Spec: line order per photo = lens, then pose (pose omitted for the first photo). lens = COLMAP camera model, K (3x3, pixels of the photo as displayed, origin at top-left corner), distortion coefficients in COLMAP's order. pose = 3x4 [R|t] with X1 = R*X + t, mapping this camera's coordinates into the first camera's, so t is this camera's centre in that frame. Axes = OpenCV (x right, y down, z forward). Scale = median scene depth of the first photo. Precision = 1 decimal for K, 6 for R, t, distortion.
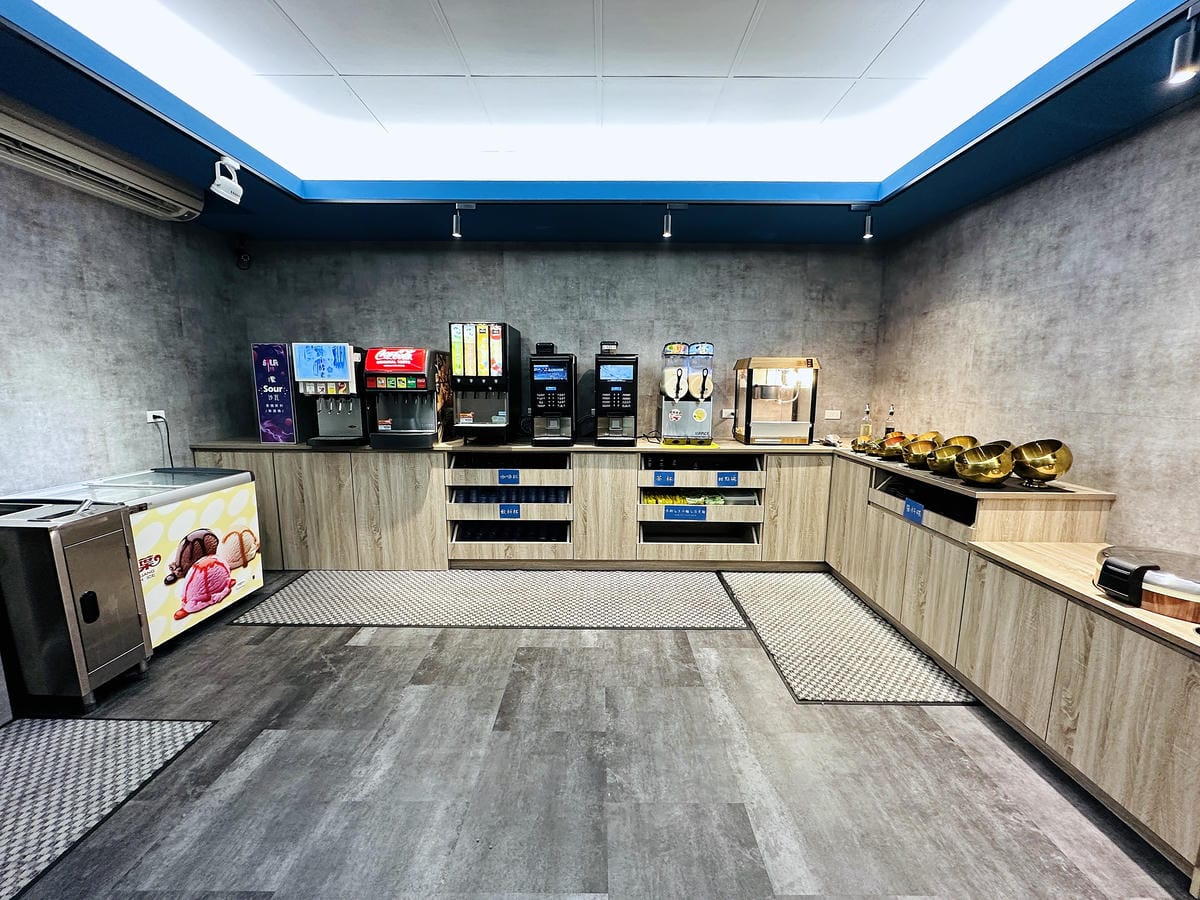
lens RADIAL K [[480.0, 0, 598.7], [0, 480.0, 449.2], [0, 0, 1]] dist [0.000092, 0.000598]
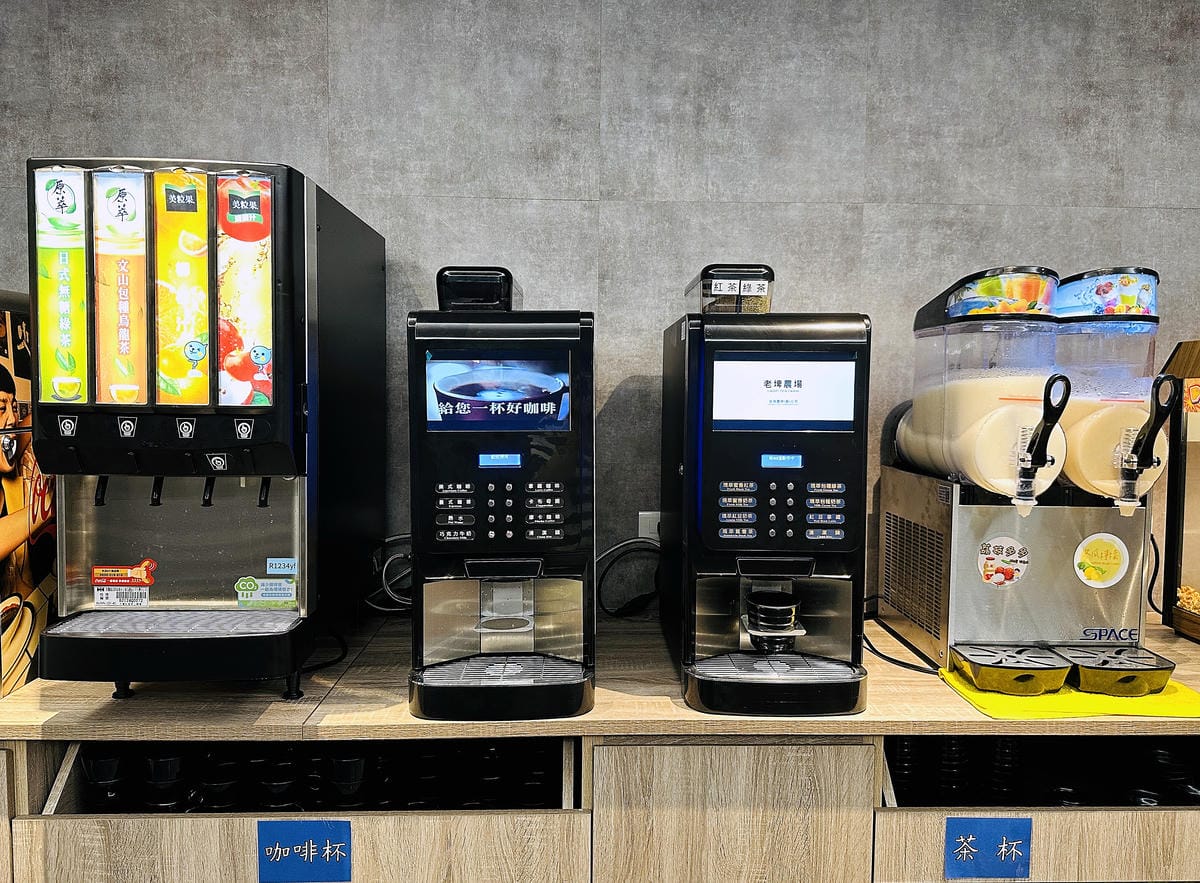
lens RADIAL K [[844.8, 0, 597.2], [0, 844.8, 437.1], [0, 0, 1]] dist [0.005650, -0.006320]
pose [[0.999566, 0.001324, 0.029416, -0.062592], [0.001128, 0.996533, -0.083194, -0.101332], [-0.029424, 0.083191, 0.996099, 0.584075]]
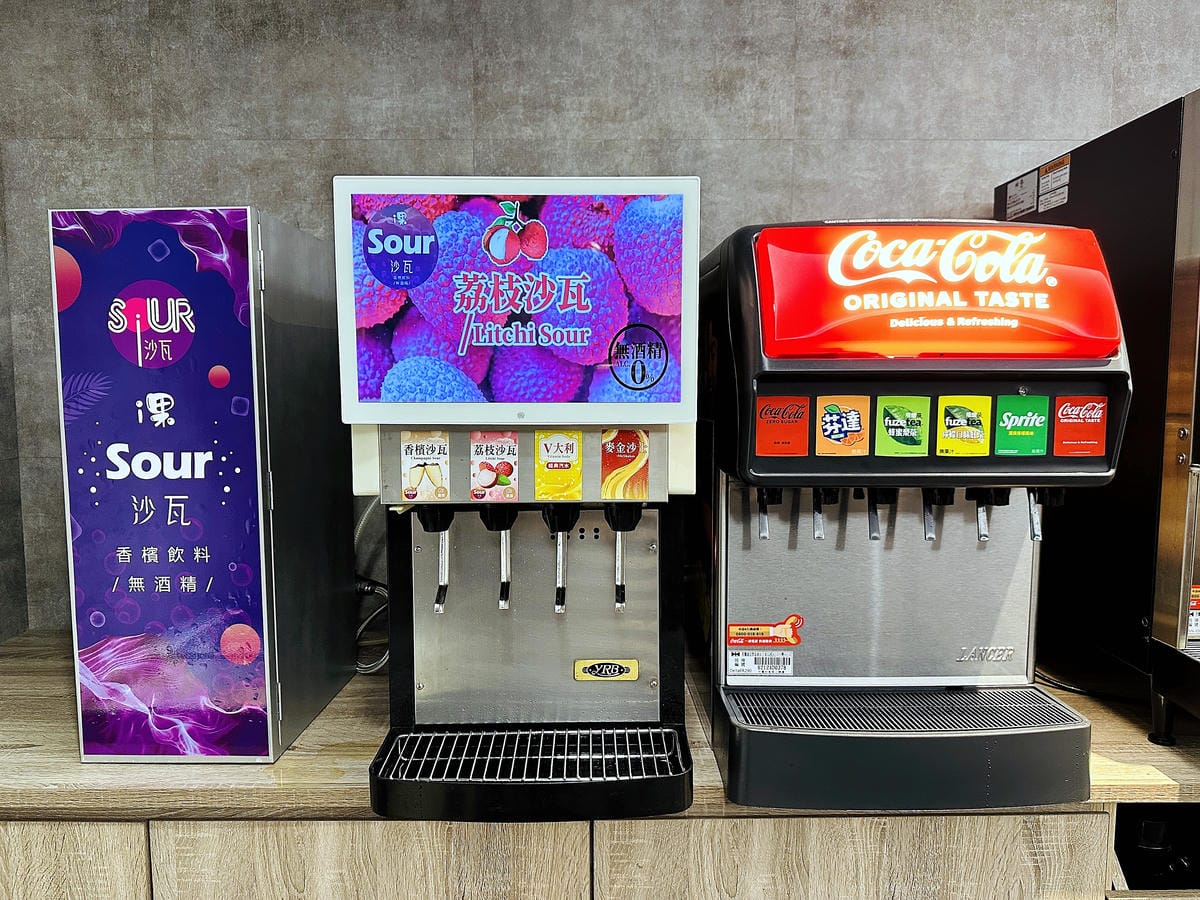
lens RADIAL K [[844.8, 0, 598.3], [0, 844.8, 452.2], [0, 0, 1]] dist [0.005650, -0.006320]
pose [[0.999892, -0.008452, 0.012060, -0.505788], [0.009167, 0.998125, -0.060514, -0.105973], [-0.011526, 0.060618, 0.998095, 0.666918]]
